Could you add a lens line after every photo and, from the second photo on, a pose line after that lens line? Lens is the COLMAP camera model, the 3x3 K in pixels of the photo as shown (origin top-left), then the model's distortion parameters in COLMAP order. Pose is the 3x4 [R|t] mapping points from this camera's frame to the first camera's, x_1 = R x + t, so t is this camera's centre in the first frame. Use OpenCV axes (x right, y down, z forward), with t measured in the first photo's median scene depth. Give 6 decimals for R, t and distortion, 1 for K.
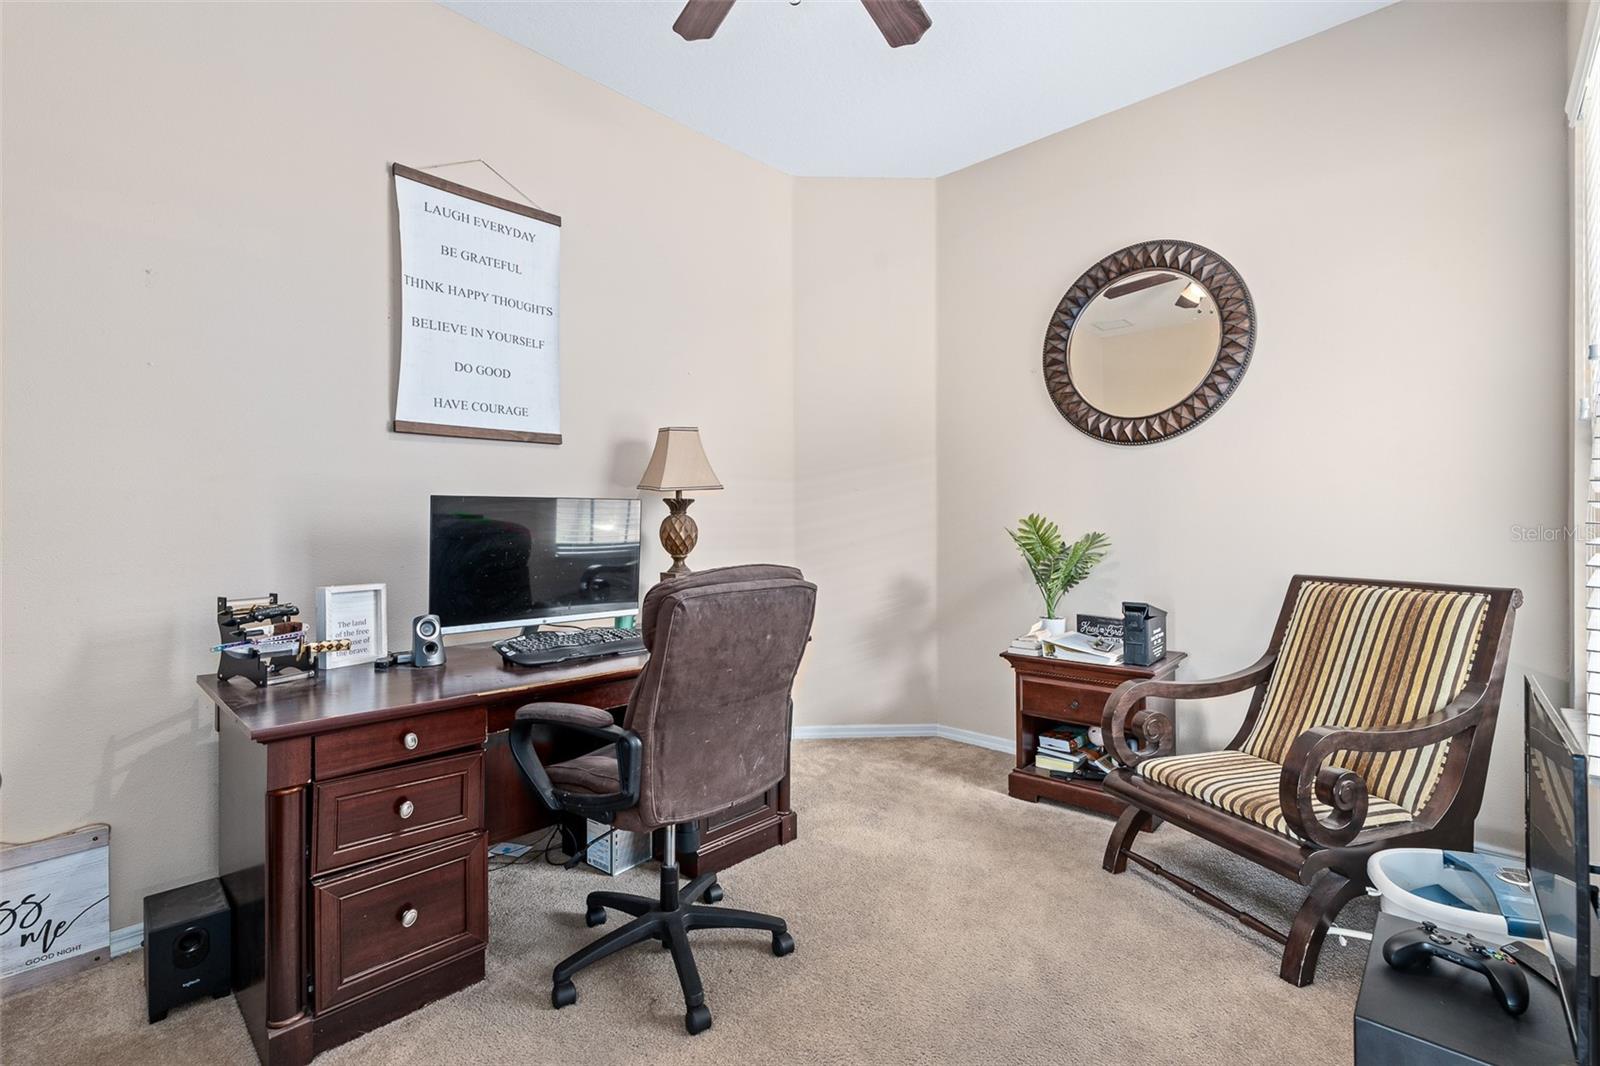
lens RADIAL K [[724.3, 0, 795.0], [0, 724.3, 524.4], [0, 0, 1]] dist [-0.006369, 0.003185]
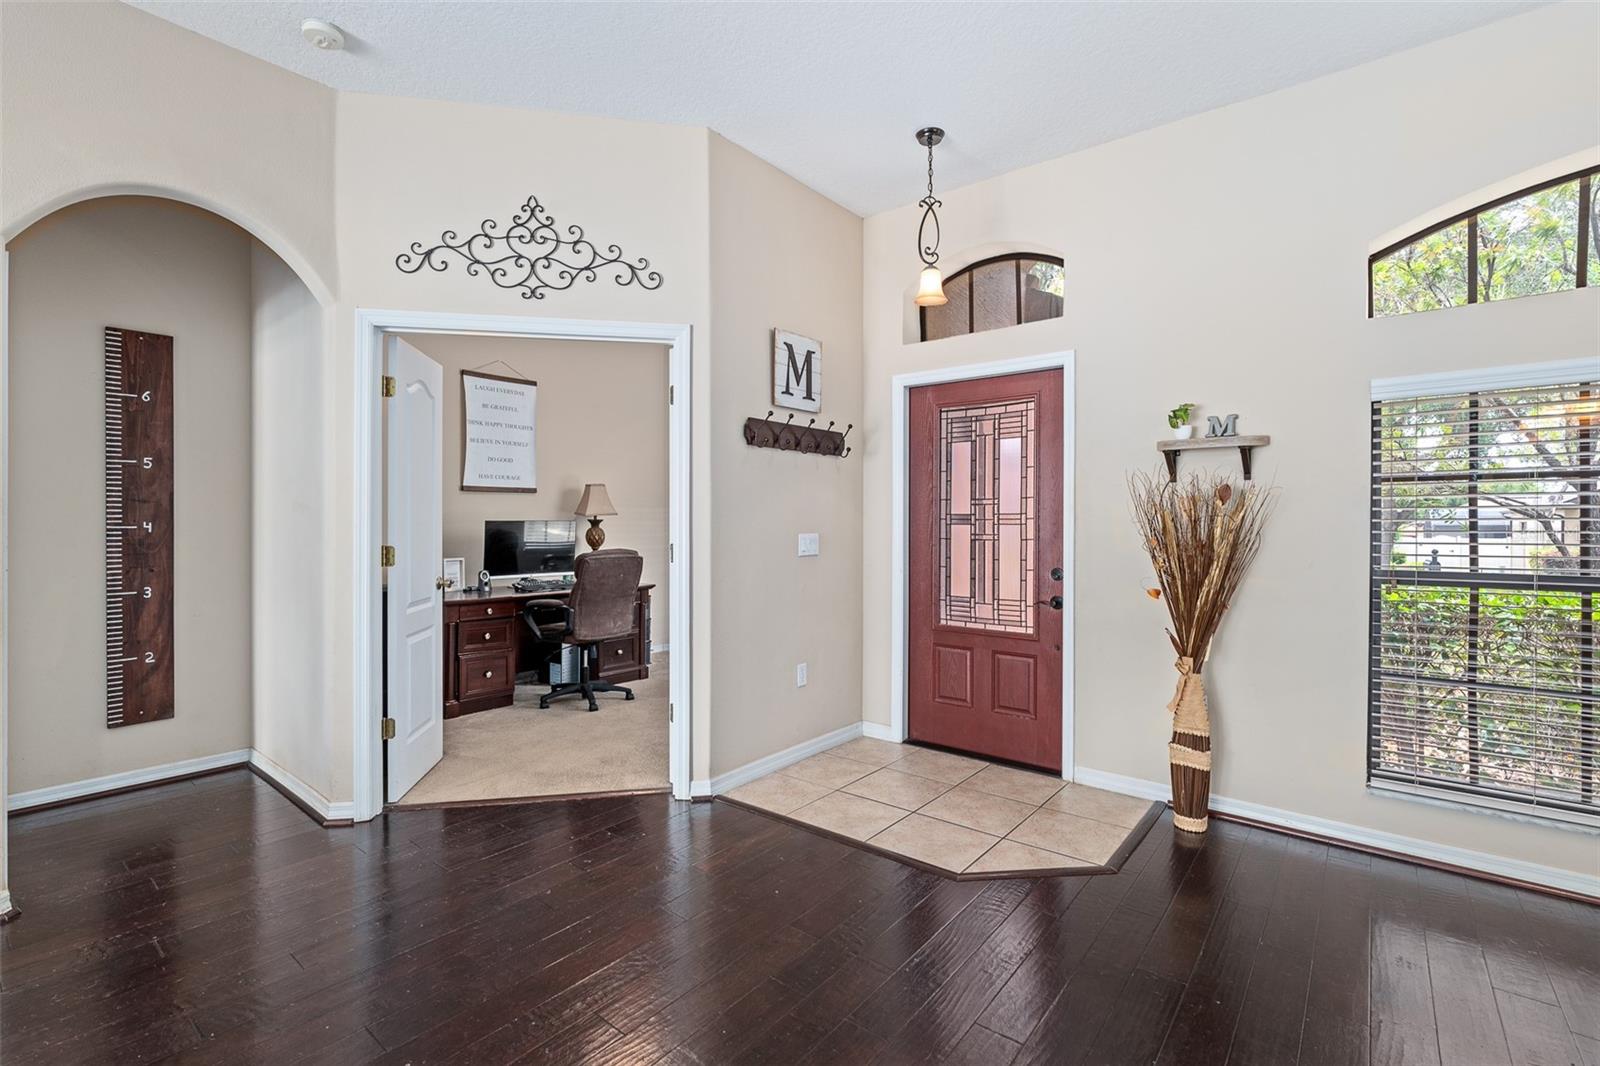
lens RADIAL K [[724.3, 0, 795.9], [0, 724.3, 524.6], [0, 0, 1]] dist [-0.006369, 0.003185]
pose [[0.997127, 0.005877, 0.075525, 0.283632], [-0.005852, 0.999983, -0.000544, -0.026808], [-0.075527, 0.000100, 0.997144, -1.222389]]
